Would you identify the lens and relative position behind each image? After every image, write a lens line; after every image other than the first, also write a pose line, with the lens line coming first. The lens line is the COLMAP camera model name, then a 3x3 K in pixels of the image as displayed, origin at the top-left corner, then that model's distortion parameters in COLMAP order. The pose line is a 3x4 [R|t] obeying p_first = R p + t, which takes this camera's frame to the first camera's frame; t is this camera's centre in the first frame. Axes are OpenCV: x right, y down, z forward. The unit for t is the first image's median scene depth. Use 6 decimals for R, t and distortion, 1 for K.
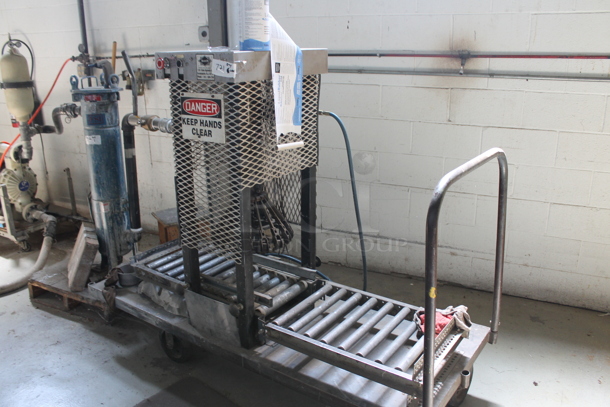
lens RADIAL K [[513.7, 0, 306.1], [0, 513.7, 202.1], [0, 0, 1]] dist [-0.159926, 0.118776]
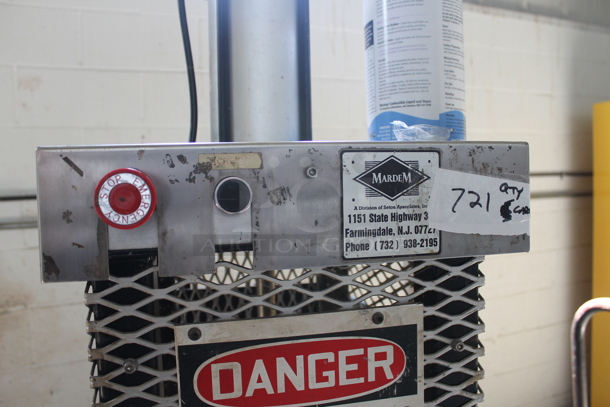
lens RADIAL K [[513.7, 0, 307.9], [0, 513.7, 207.5], [0, 0, 1]] dist [-0.159926, 0.118776]
pose [[0.664115, -0.049615, 0.745983, -0.302514], [0.248405, 0.955754, -0.157577, -0.176887], [-0.705157, 0.289954, 0.647054, 0.650354]]
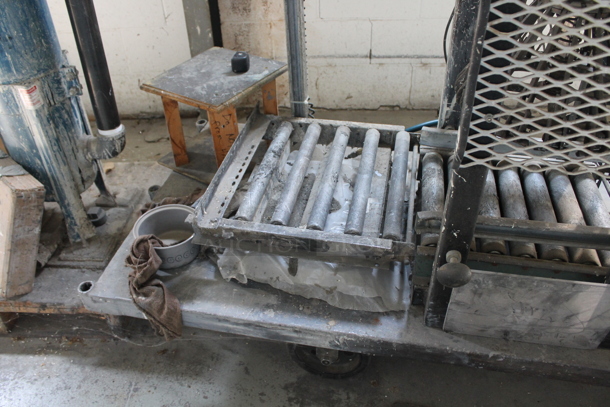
lens RADIAL K [[513.7, 0, 308.9], [0, 513.7, 202.7], [0, 0, 1]] dist [-0.159926, 0.118776]
pose [[0.914233, -0.258719, 0.311836, -0.417312], [0.135187, 0.920274, 0.367179, -0.032998], [-0.381971, -0.293531, 0.876321, 0.656640]]
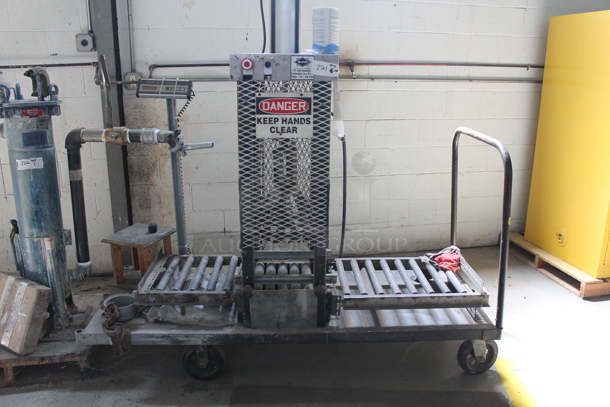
lens RADIAL K [[513.7, 0, 307.2], [0, 513.7, 204.4], [0, 0, 1]] dist [-0.159926, 0.118776]
pose [[0.795007, -0.151648, 0.587338, -0.654611], [0.169677, 0.985190, 0.024701, -0.001829], [-0.582386, 0.080020, 0.808965, 0.099476]]
